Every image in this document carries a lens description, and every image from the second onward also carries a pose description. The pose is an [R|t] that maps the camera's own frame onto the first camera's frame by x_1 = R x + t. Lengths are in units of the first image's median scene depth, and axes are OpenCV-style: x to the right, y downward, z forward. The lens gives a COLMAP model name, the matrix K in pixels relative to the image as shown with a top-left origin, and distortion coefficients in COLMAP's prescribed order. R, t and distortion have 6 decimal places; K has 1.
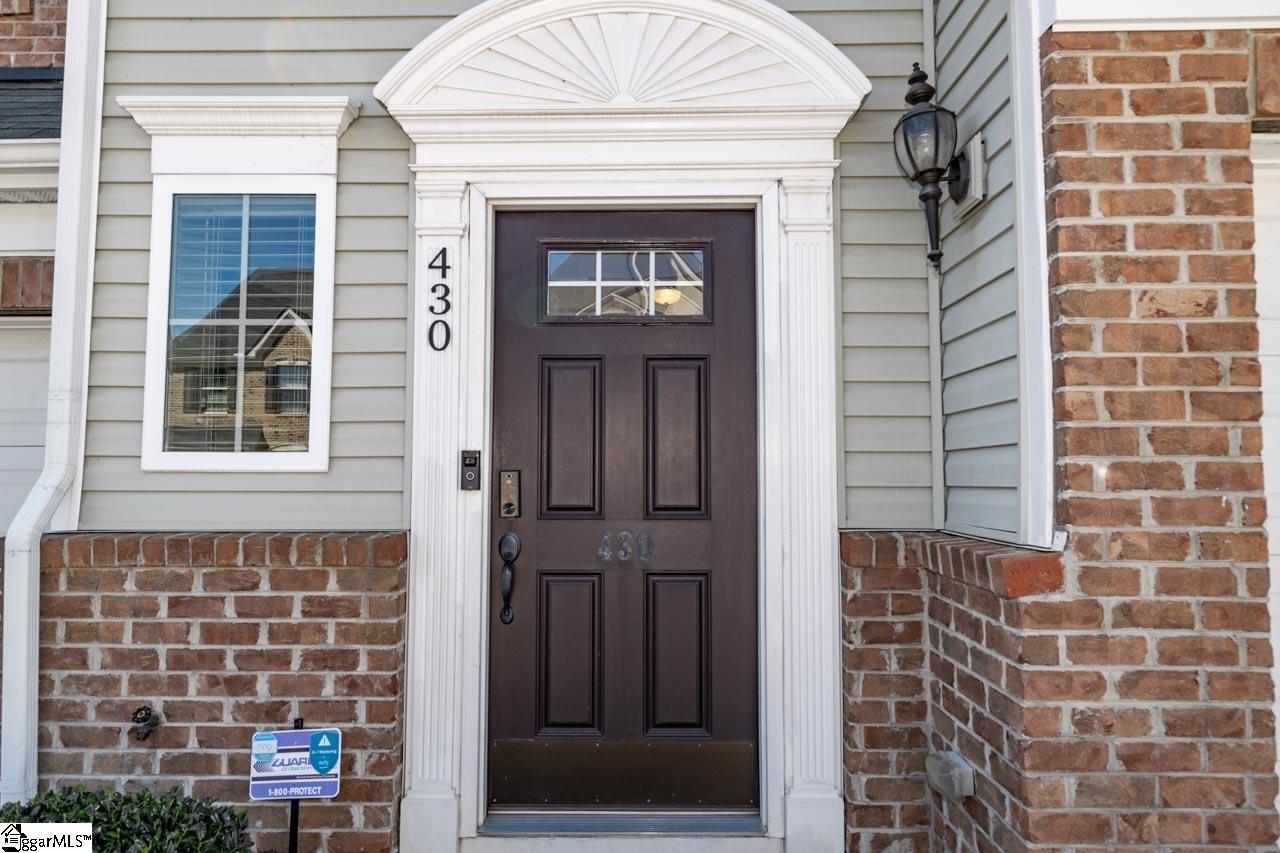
lens RADIAL K [[767.2, 0, 644.2], [0, 767.2, 431.5], [0, 0, 1]] dist [0.000642, 0.000890]
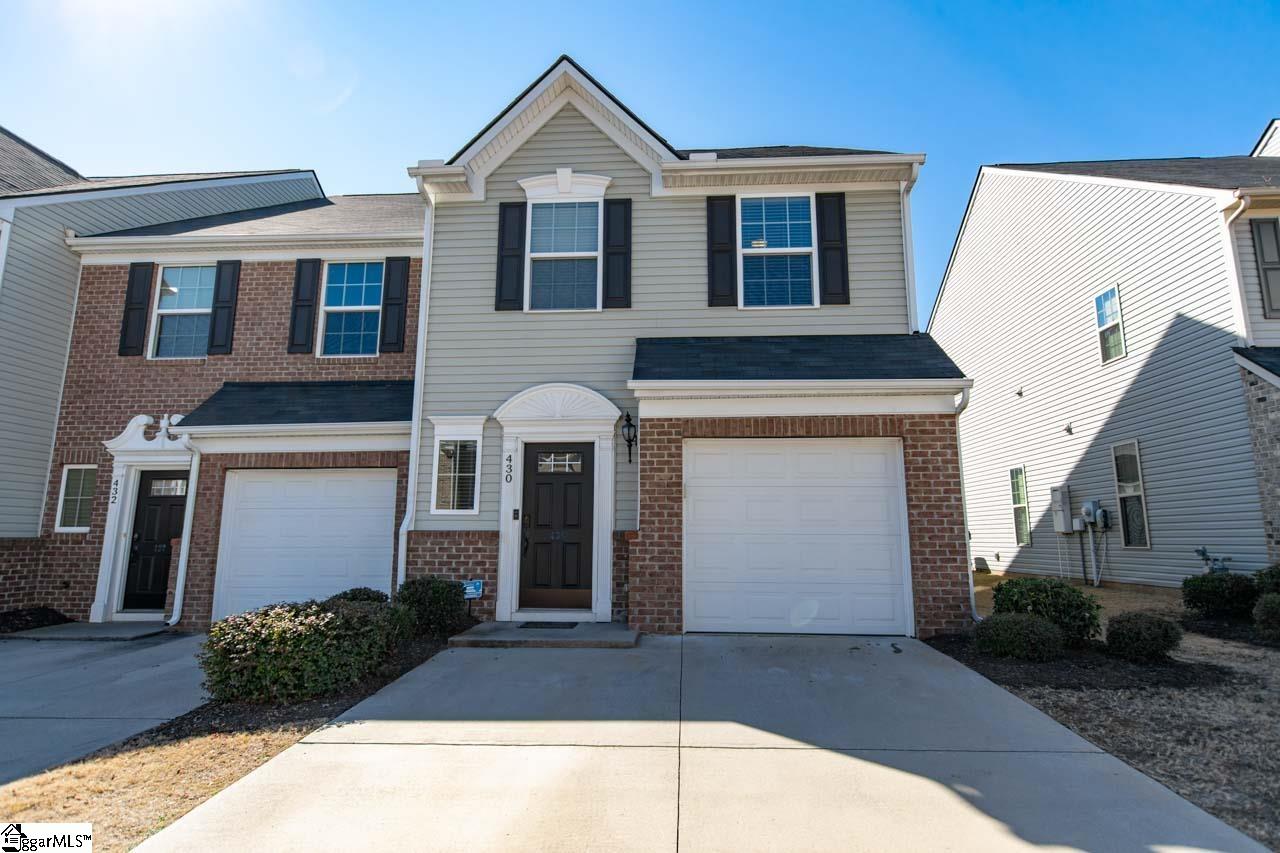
lens RADIAL K [[663.0, 0, 640.2], [0, 663.0, 420.9], [0, 0, 1]] dist [0.000012, 0.000035]
pose [[0.998048, -0.007450, -0.062003, 0.612221], [0.000484, 0.993752, -0.111610, -0.043712], [0.062447, 0.111362, 0.991816, -2.338205]]
